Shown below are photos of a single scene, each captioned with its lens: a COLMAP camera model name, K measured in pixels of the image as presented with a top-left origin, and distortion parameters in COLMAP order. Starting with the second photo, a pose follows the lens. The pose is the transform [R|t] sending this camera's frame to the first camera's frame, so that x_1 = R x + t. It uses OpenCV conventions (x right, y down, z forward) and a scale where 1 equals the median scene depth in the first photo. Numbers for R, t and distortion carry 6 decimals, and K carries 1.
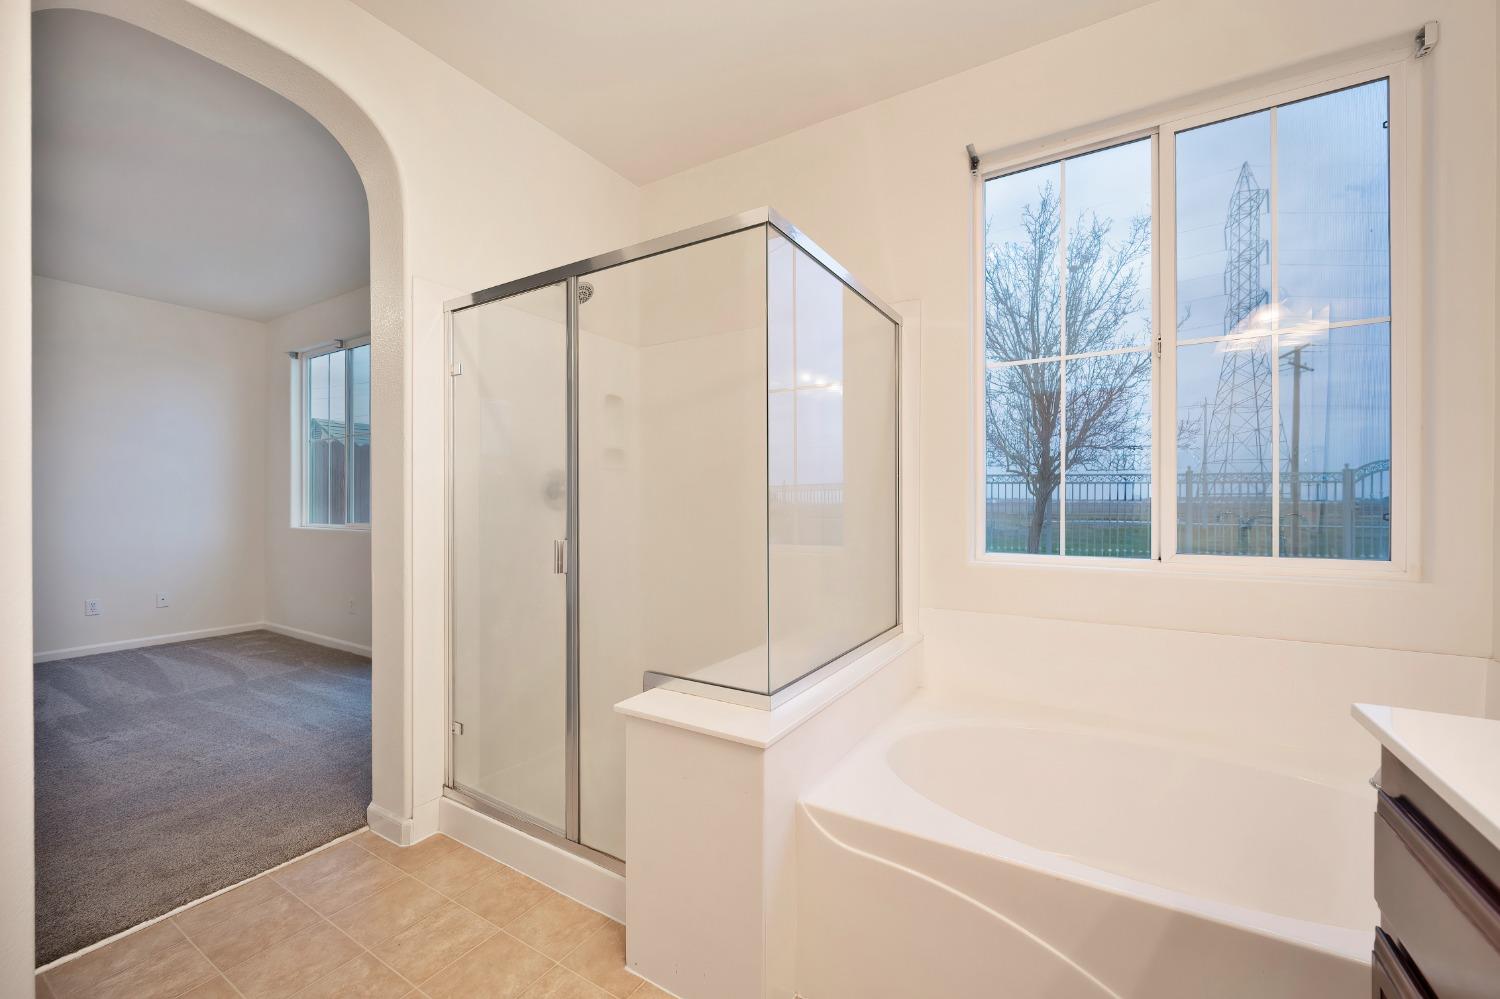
lens RADIAL K [[606.1, 0, 738.8], [0, 606.1, 499.8], [0, 0, 1]] dist [-0.002340, 0.000551]
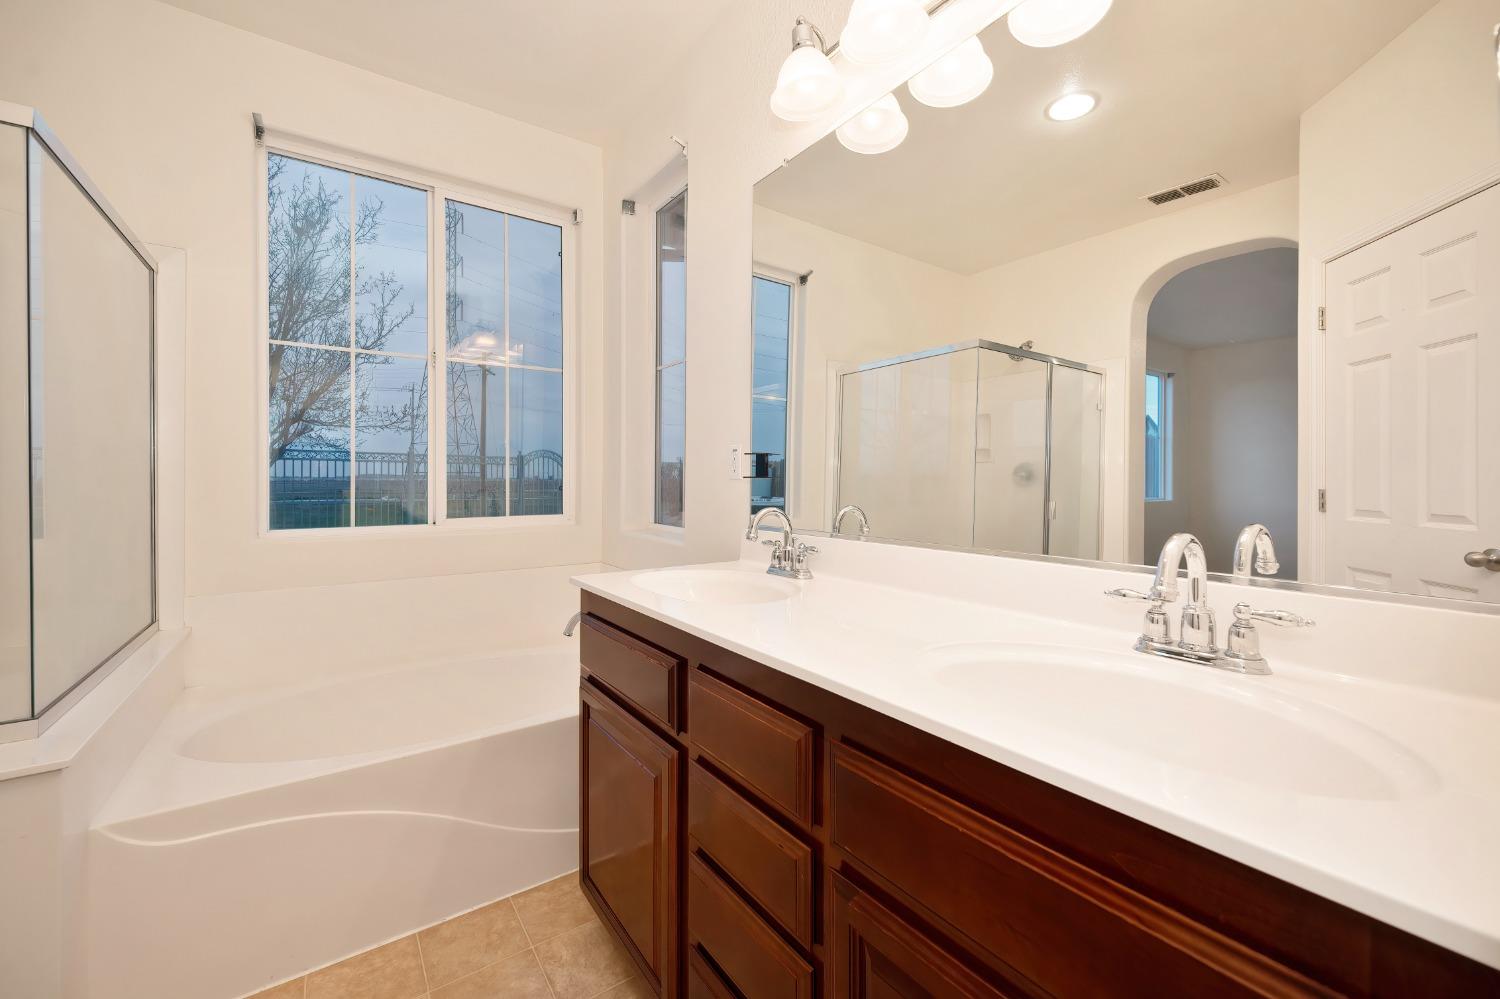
lens RADIAL K [[606.1, 0, 774.4], [0, 606.1, 485.2], [0, 0, 1]] dist [-0.002340, 0.000551]
pose [[0.368701, -0.007826, 0.929515, -0.209994], [-0.004278, 0.999940, 0.010116, -0.000265], [-0.929538, -0.007706, 0.368646, -0.132720]]
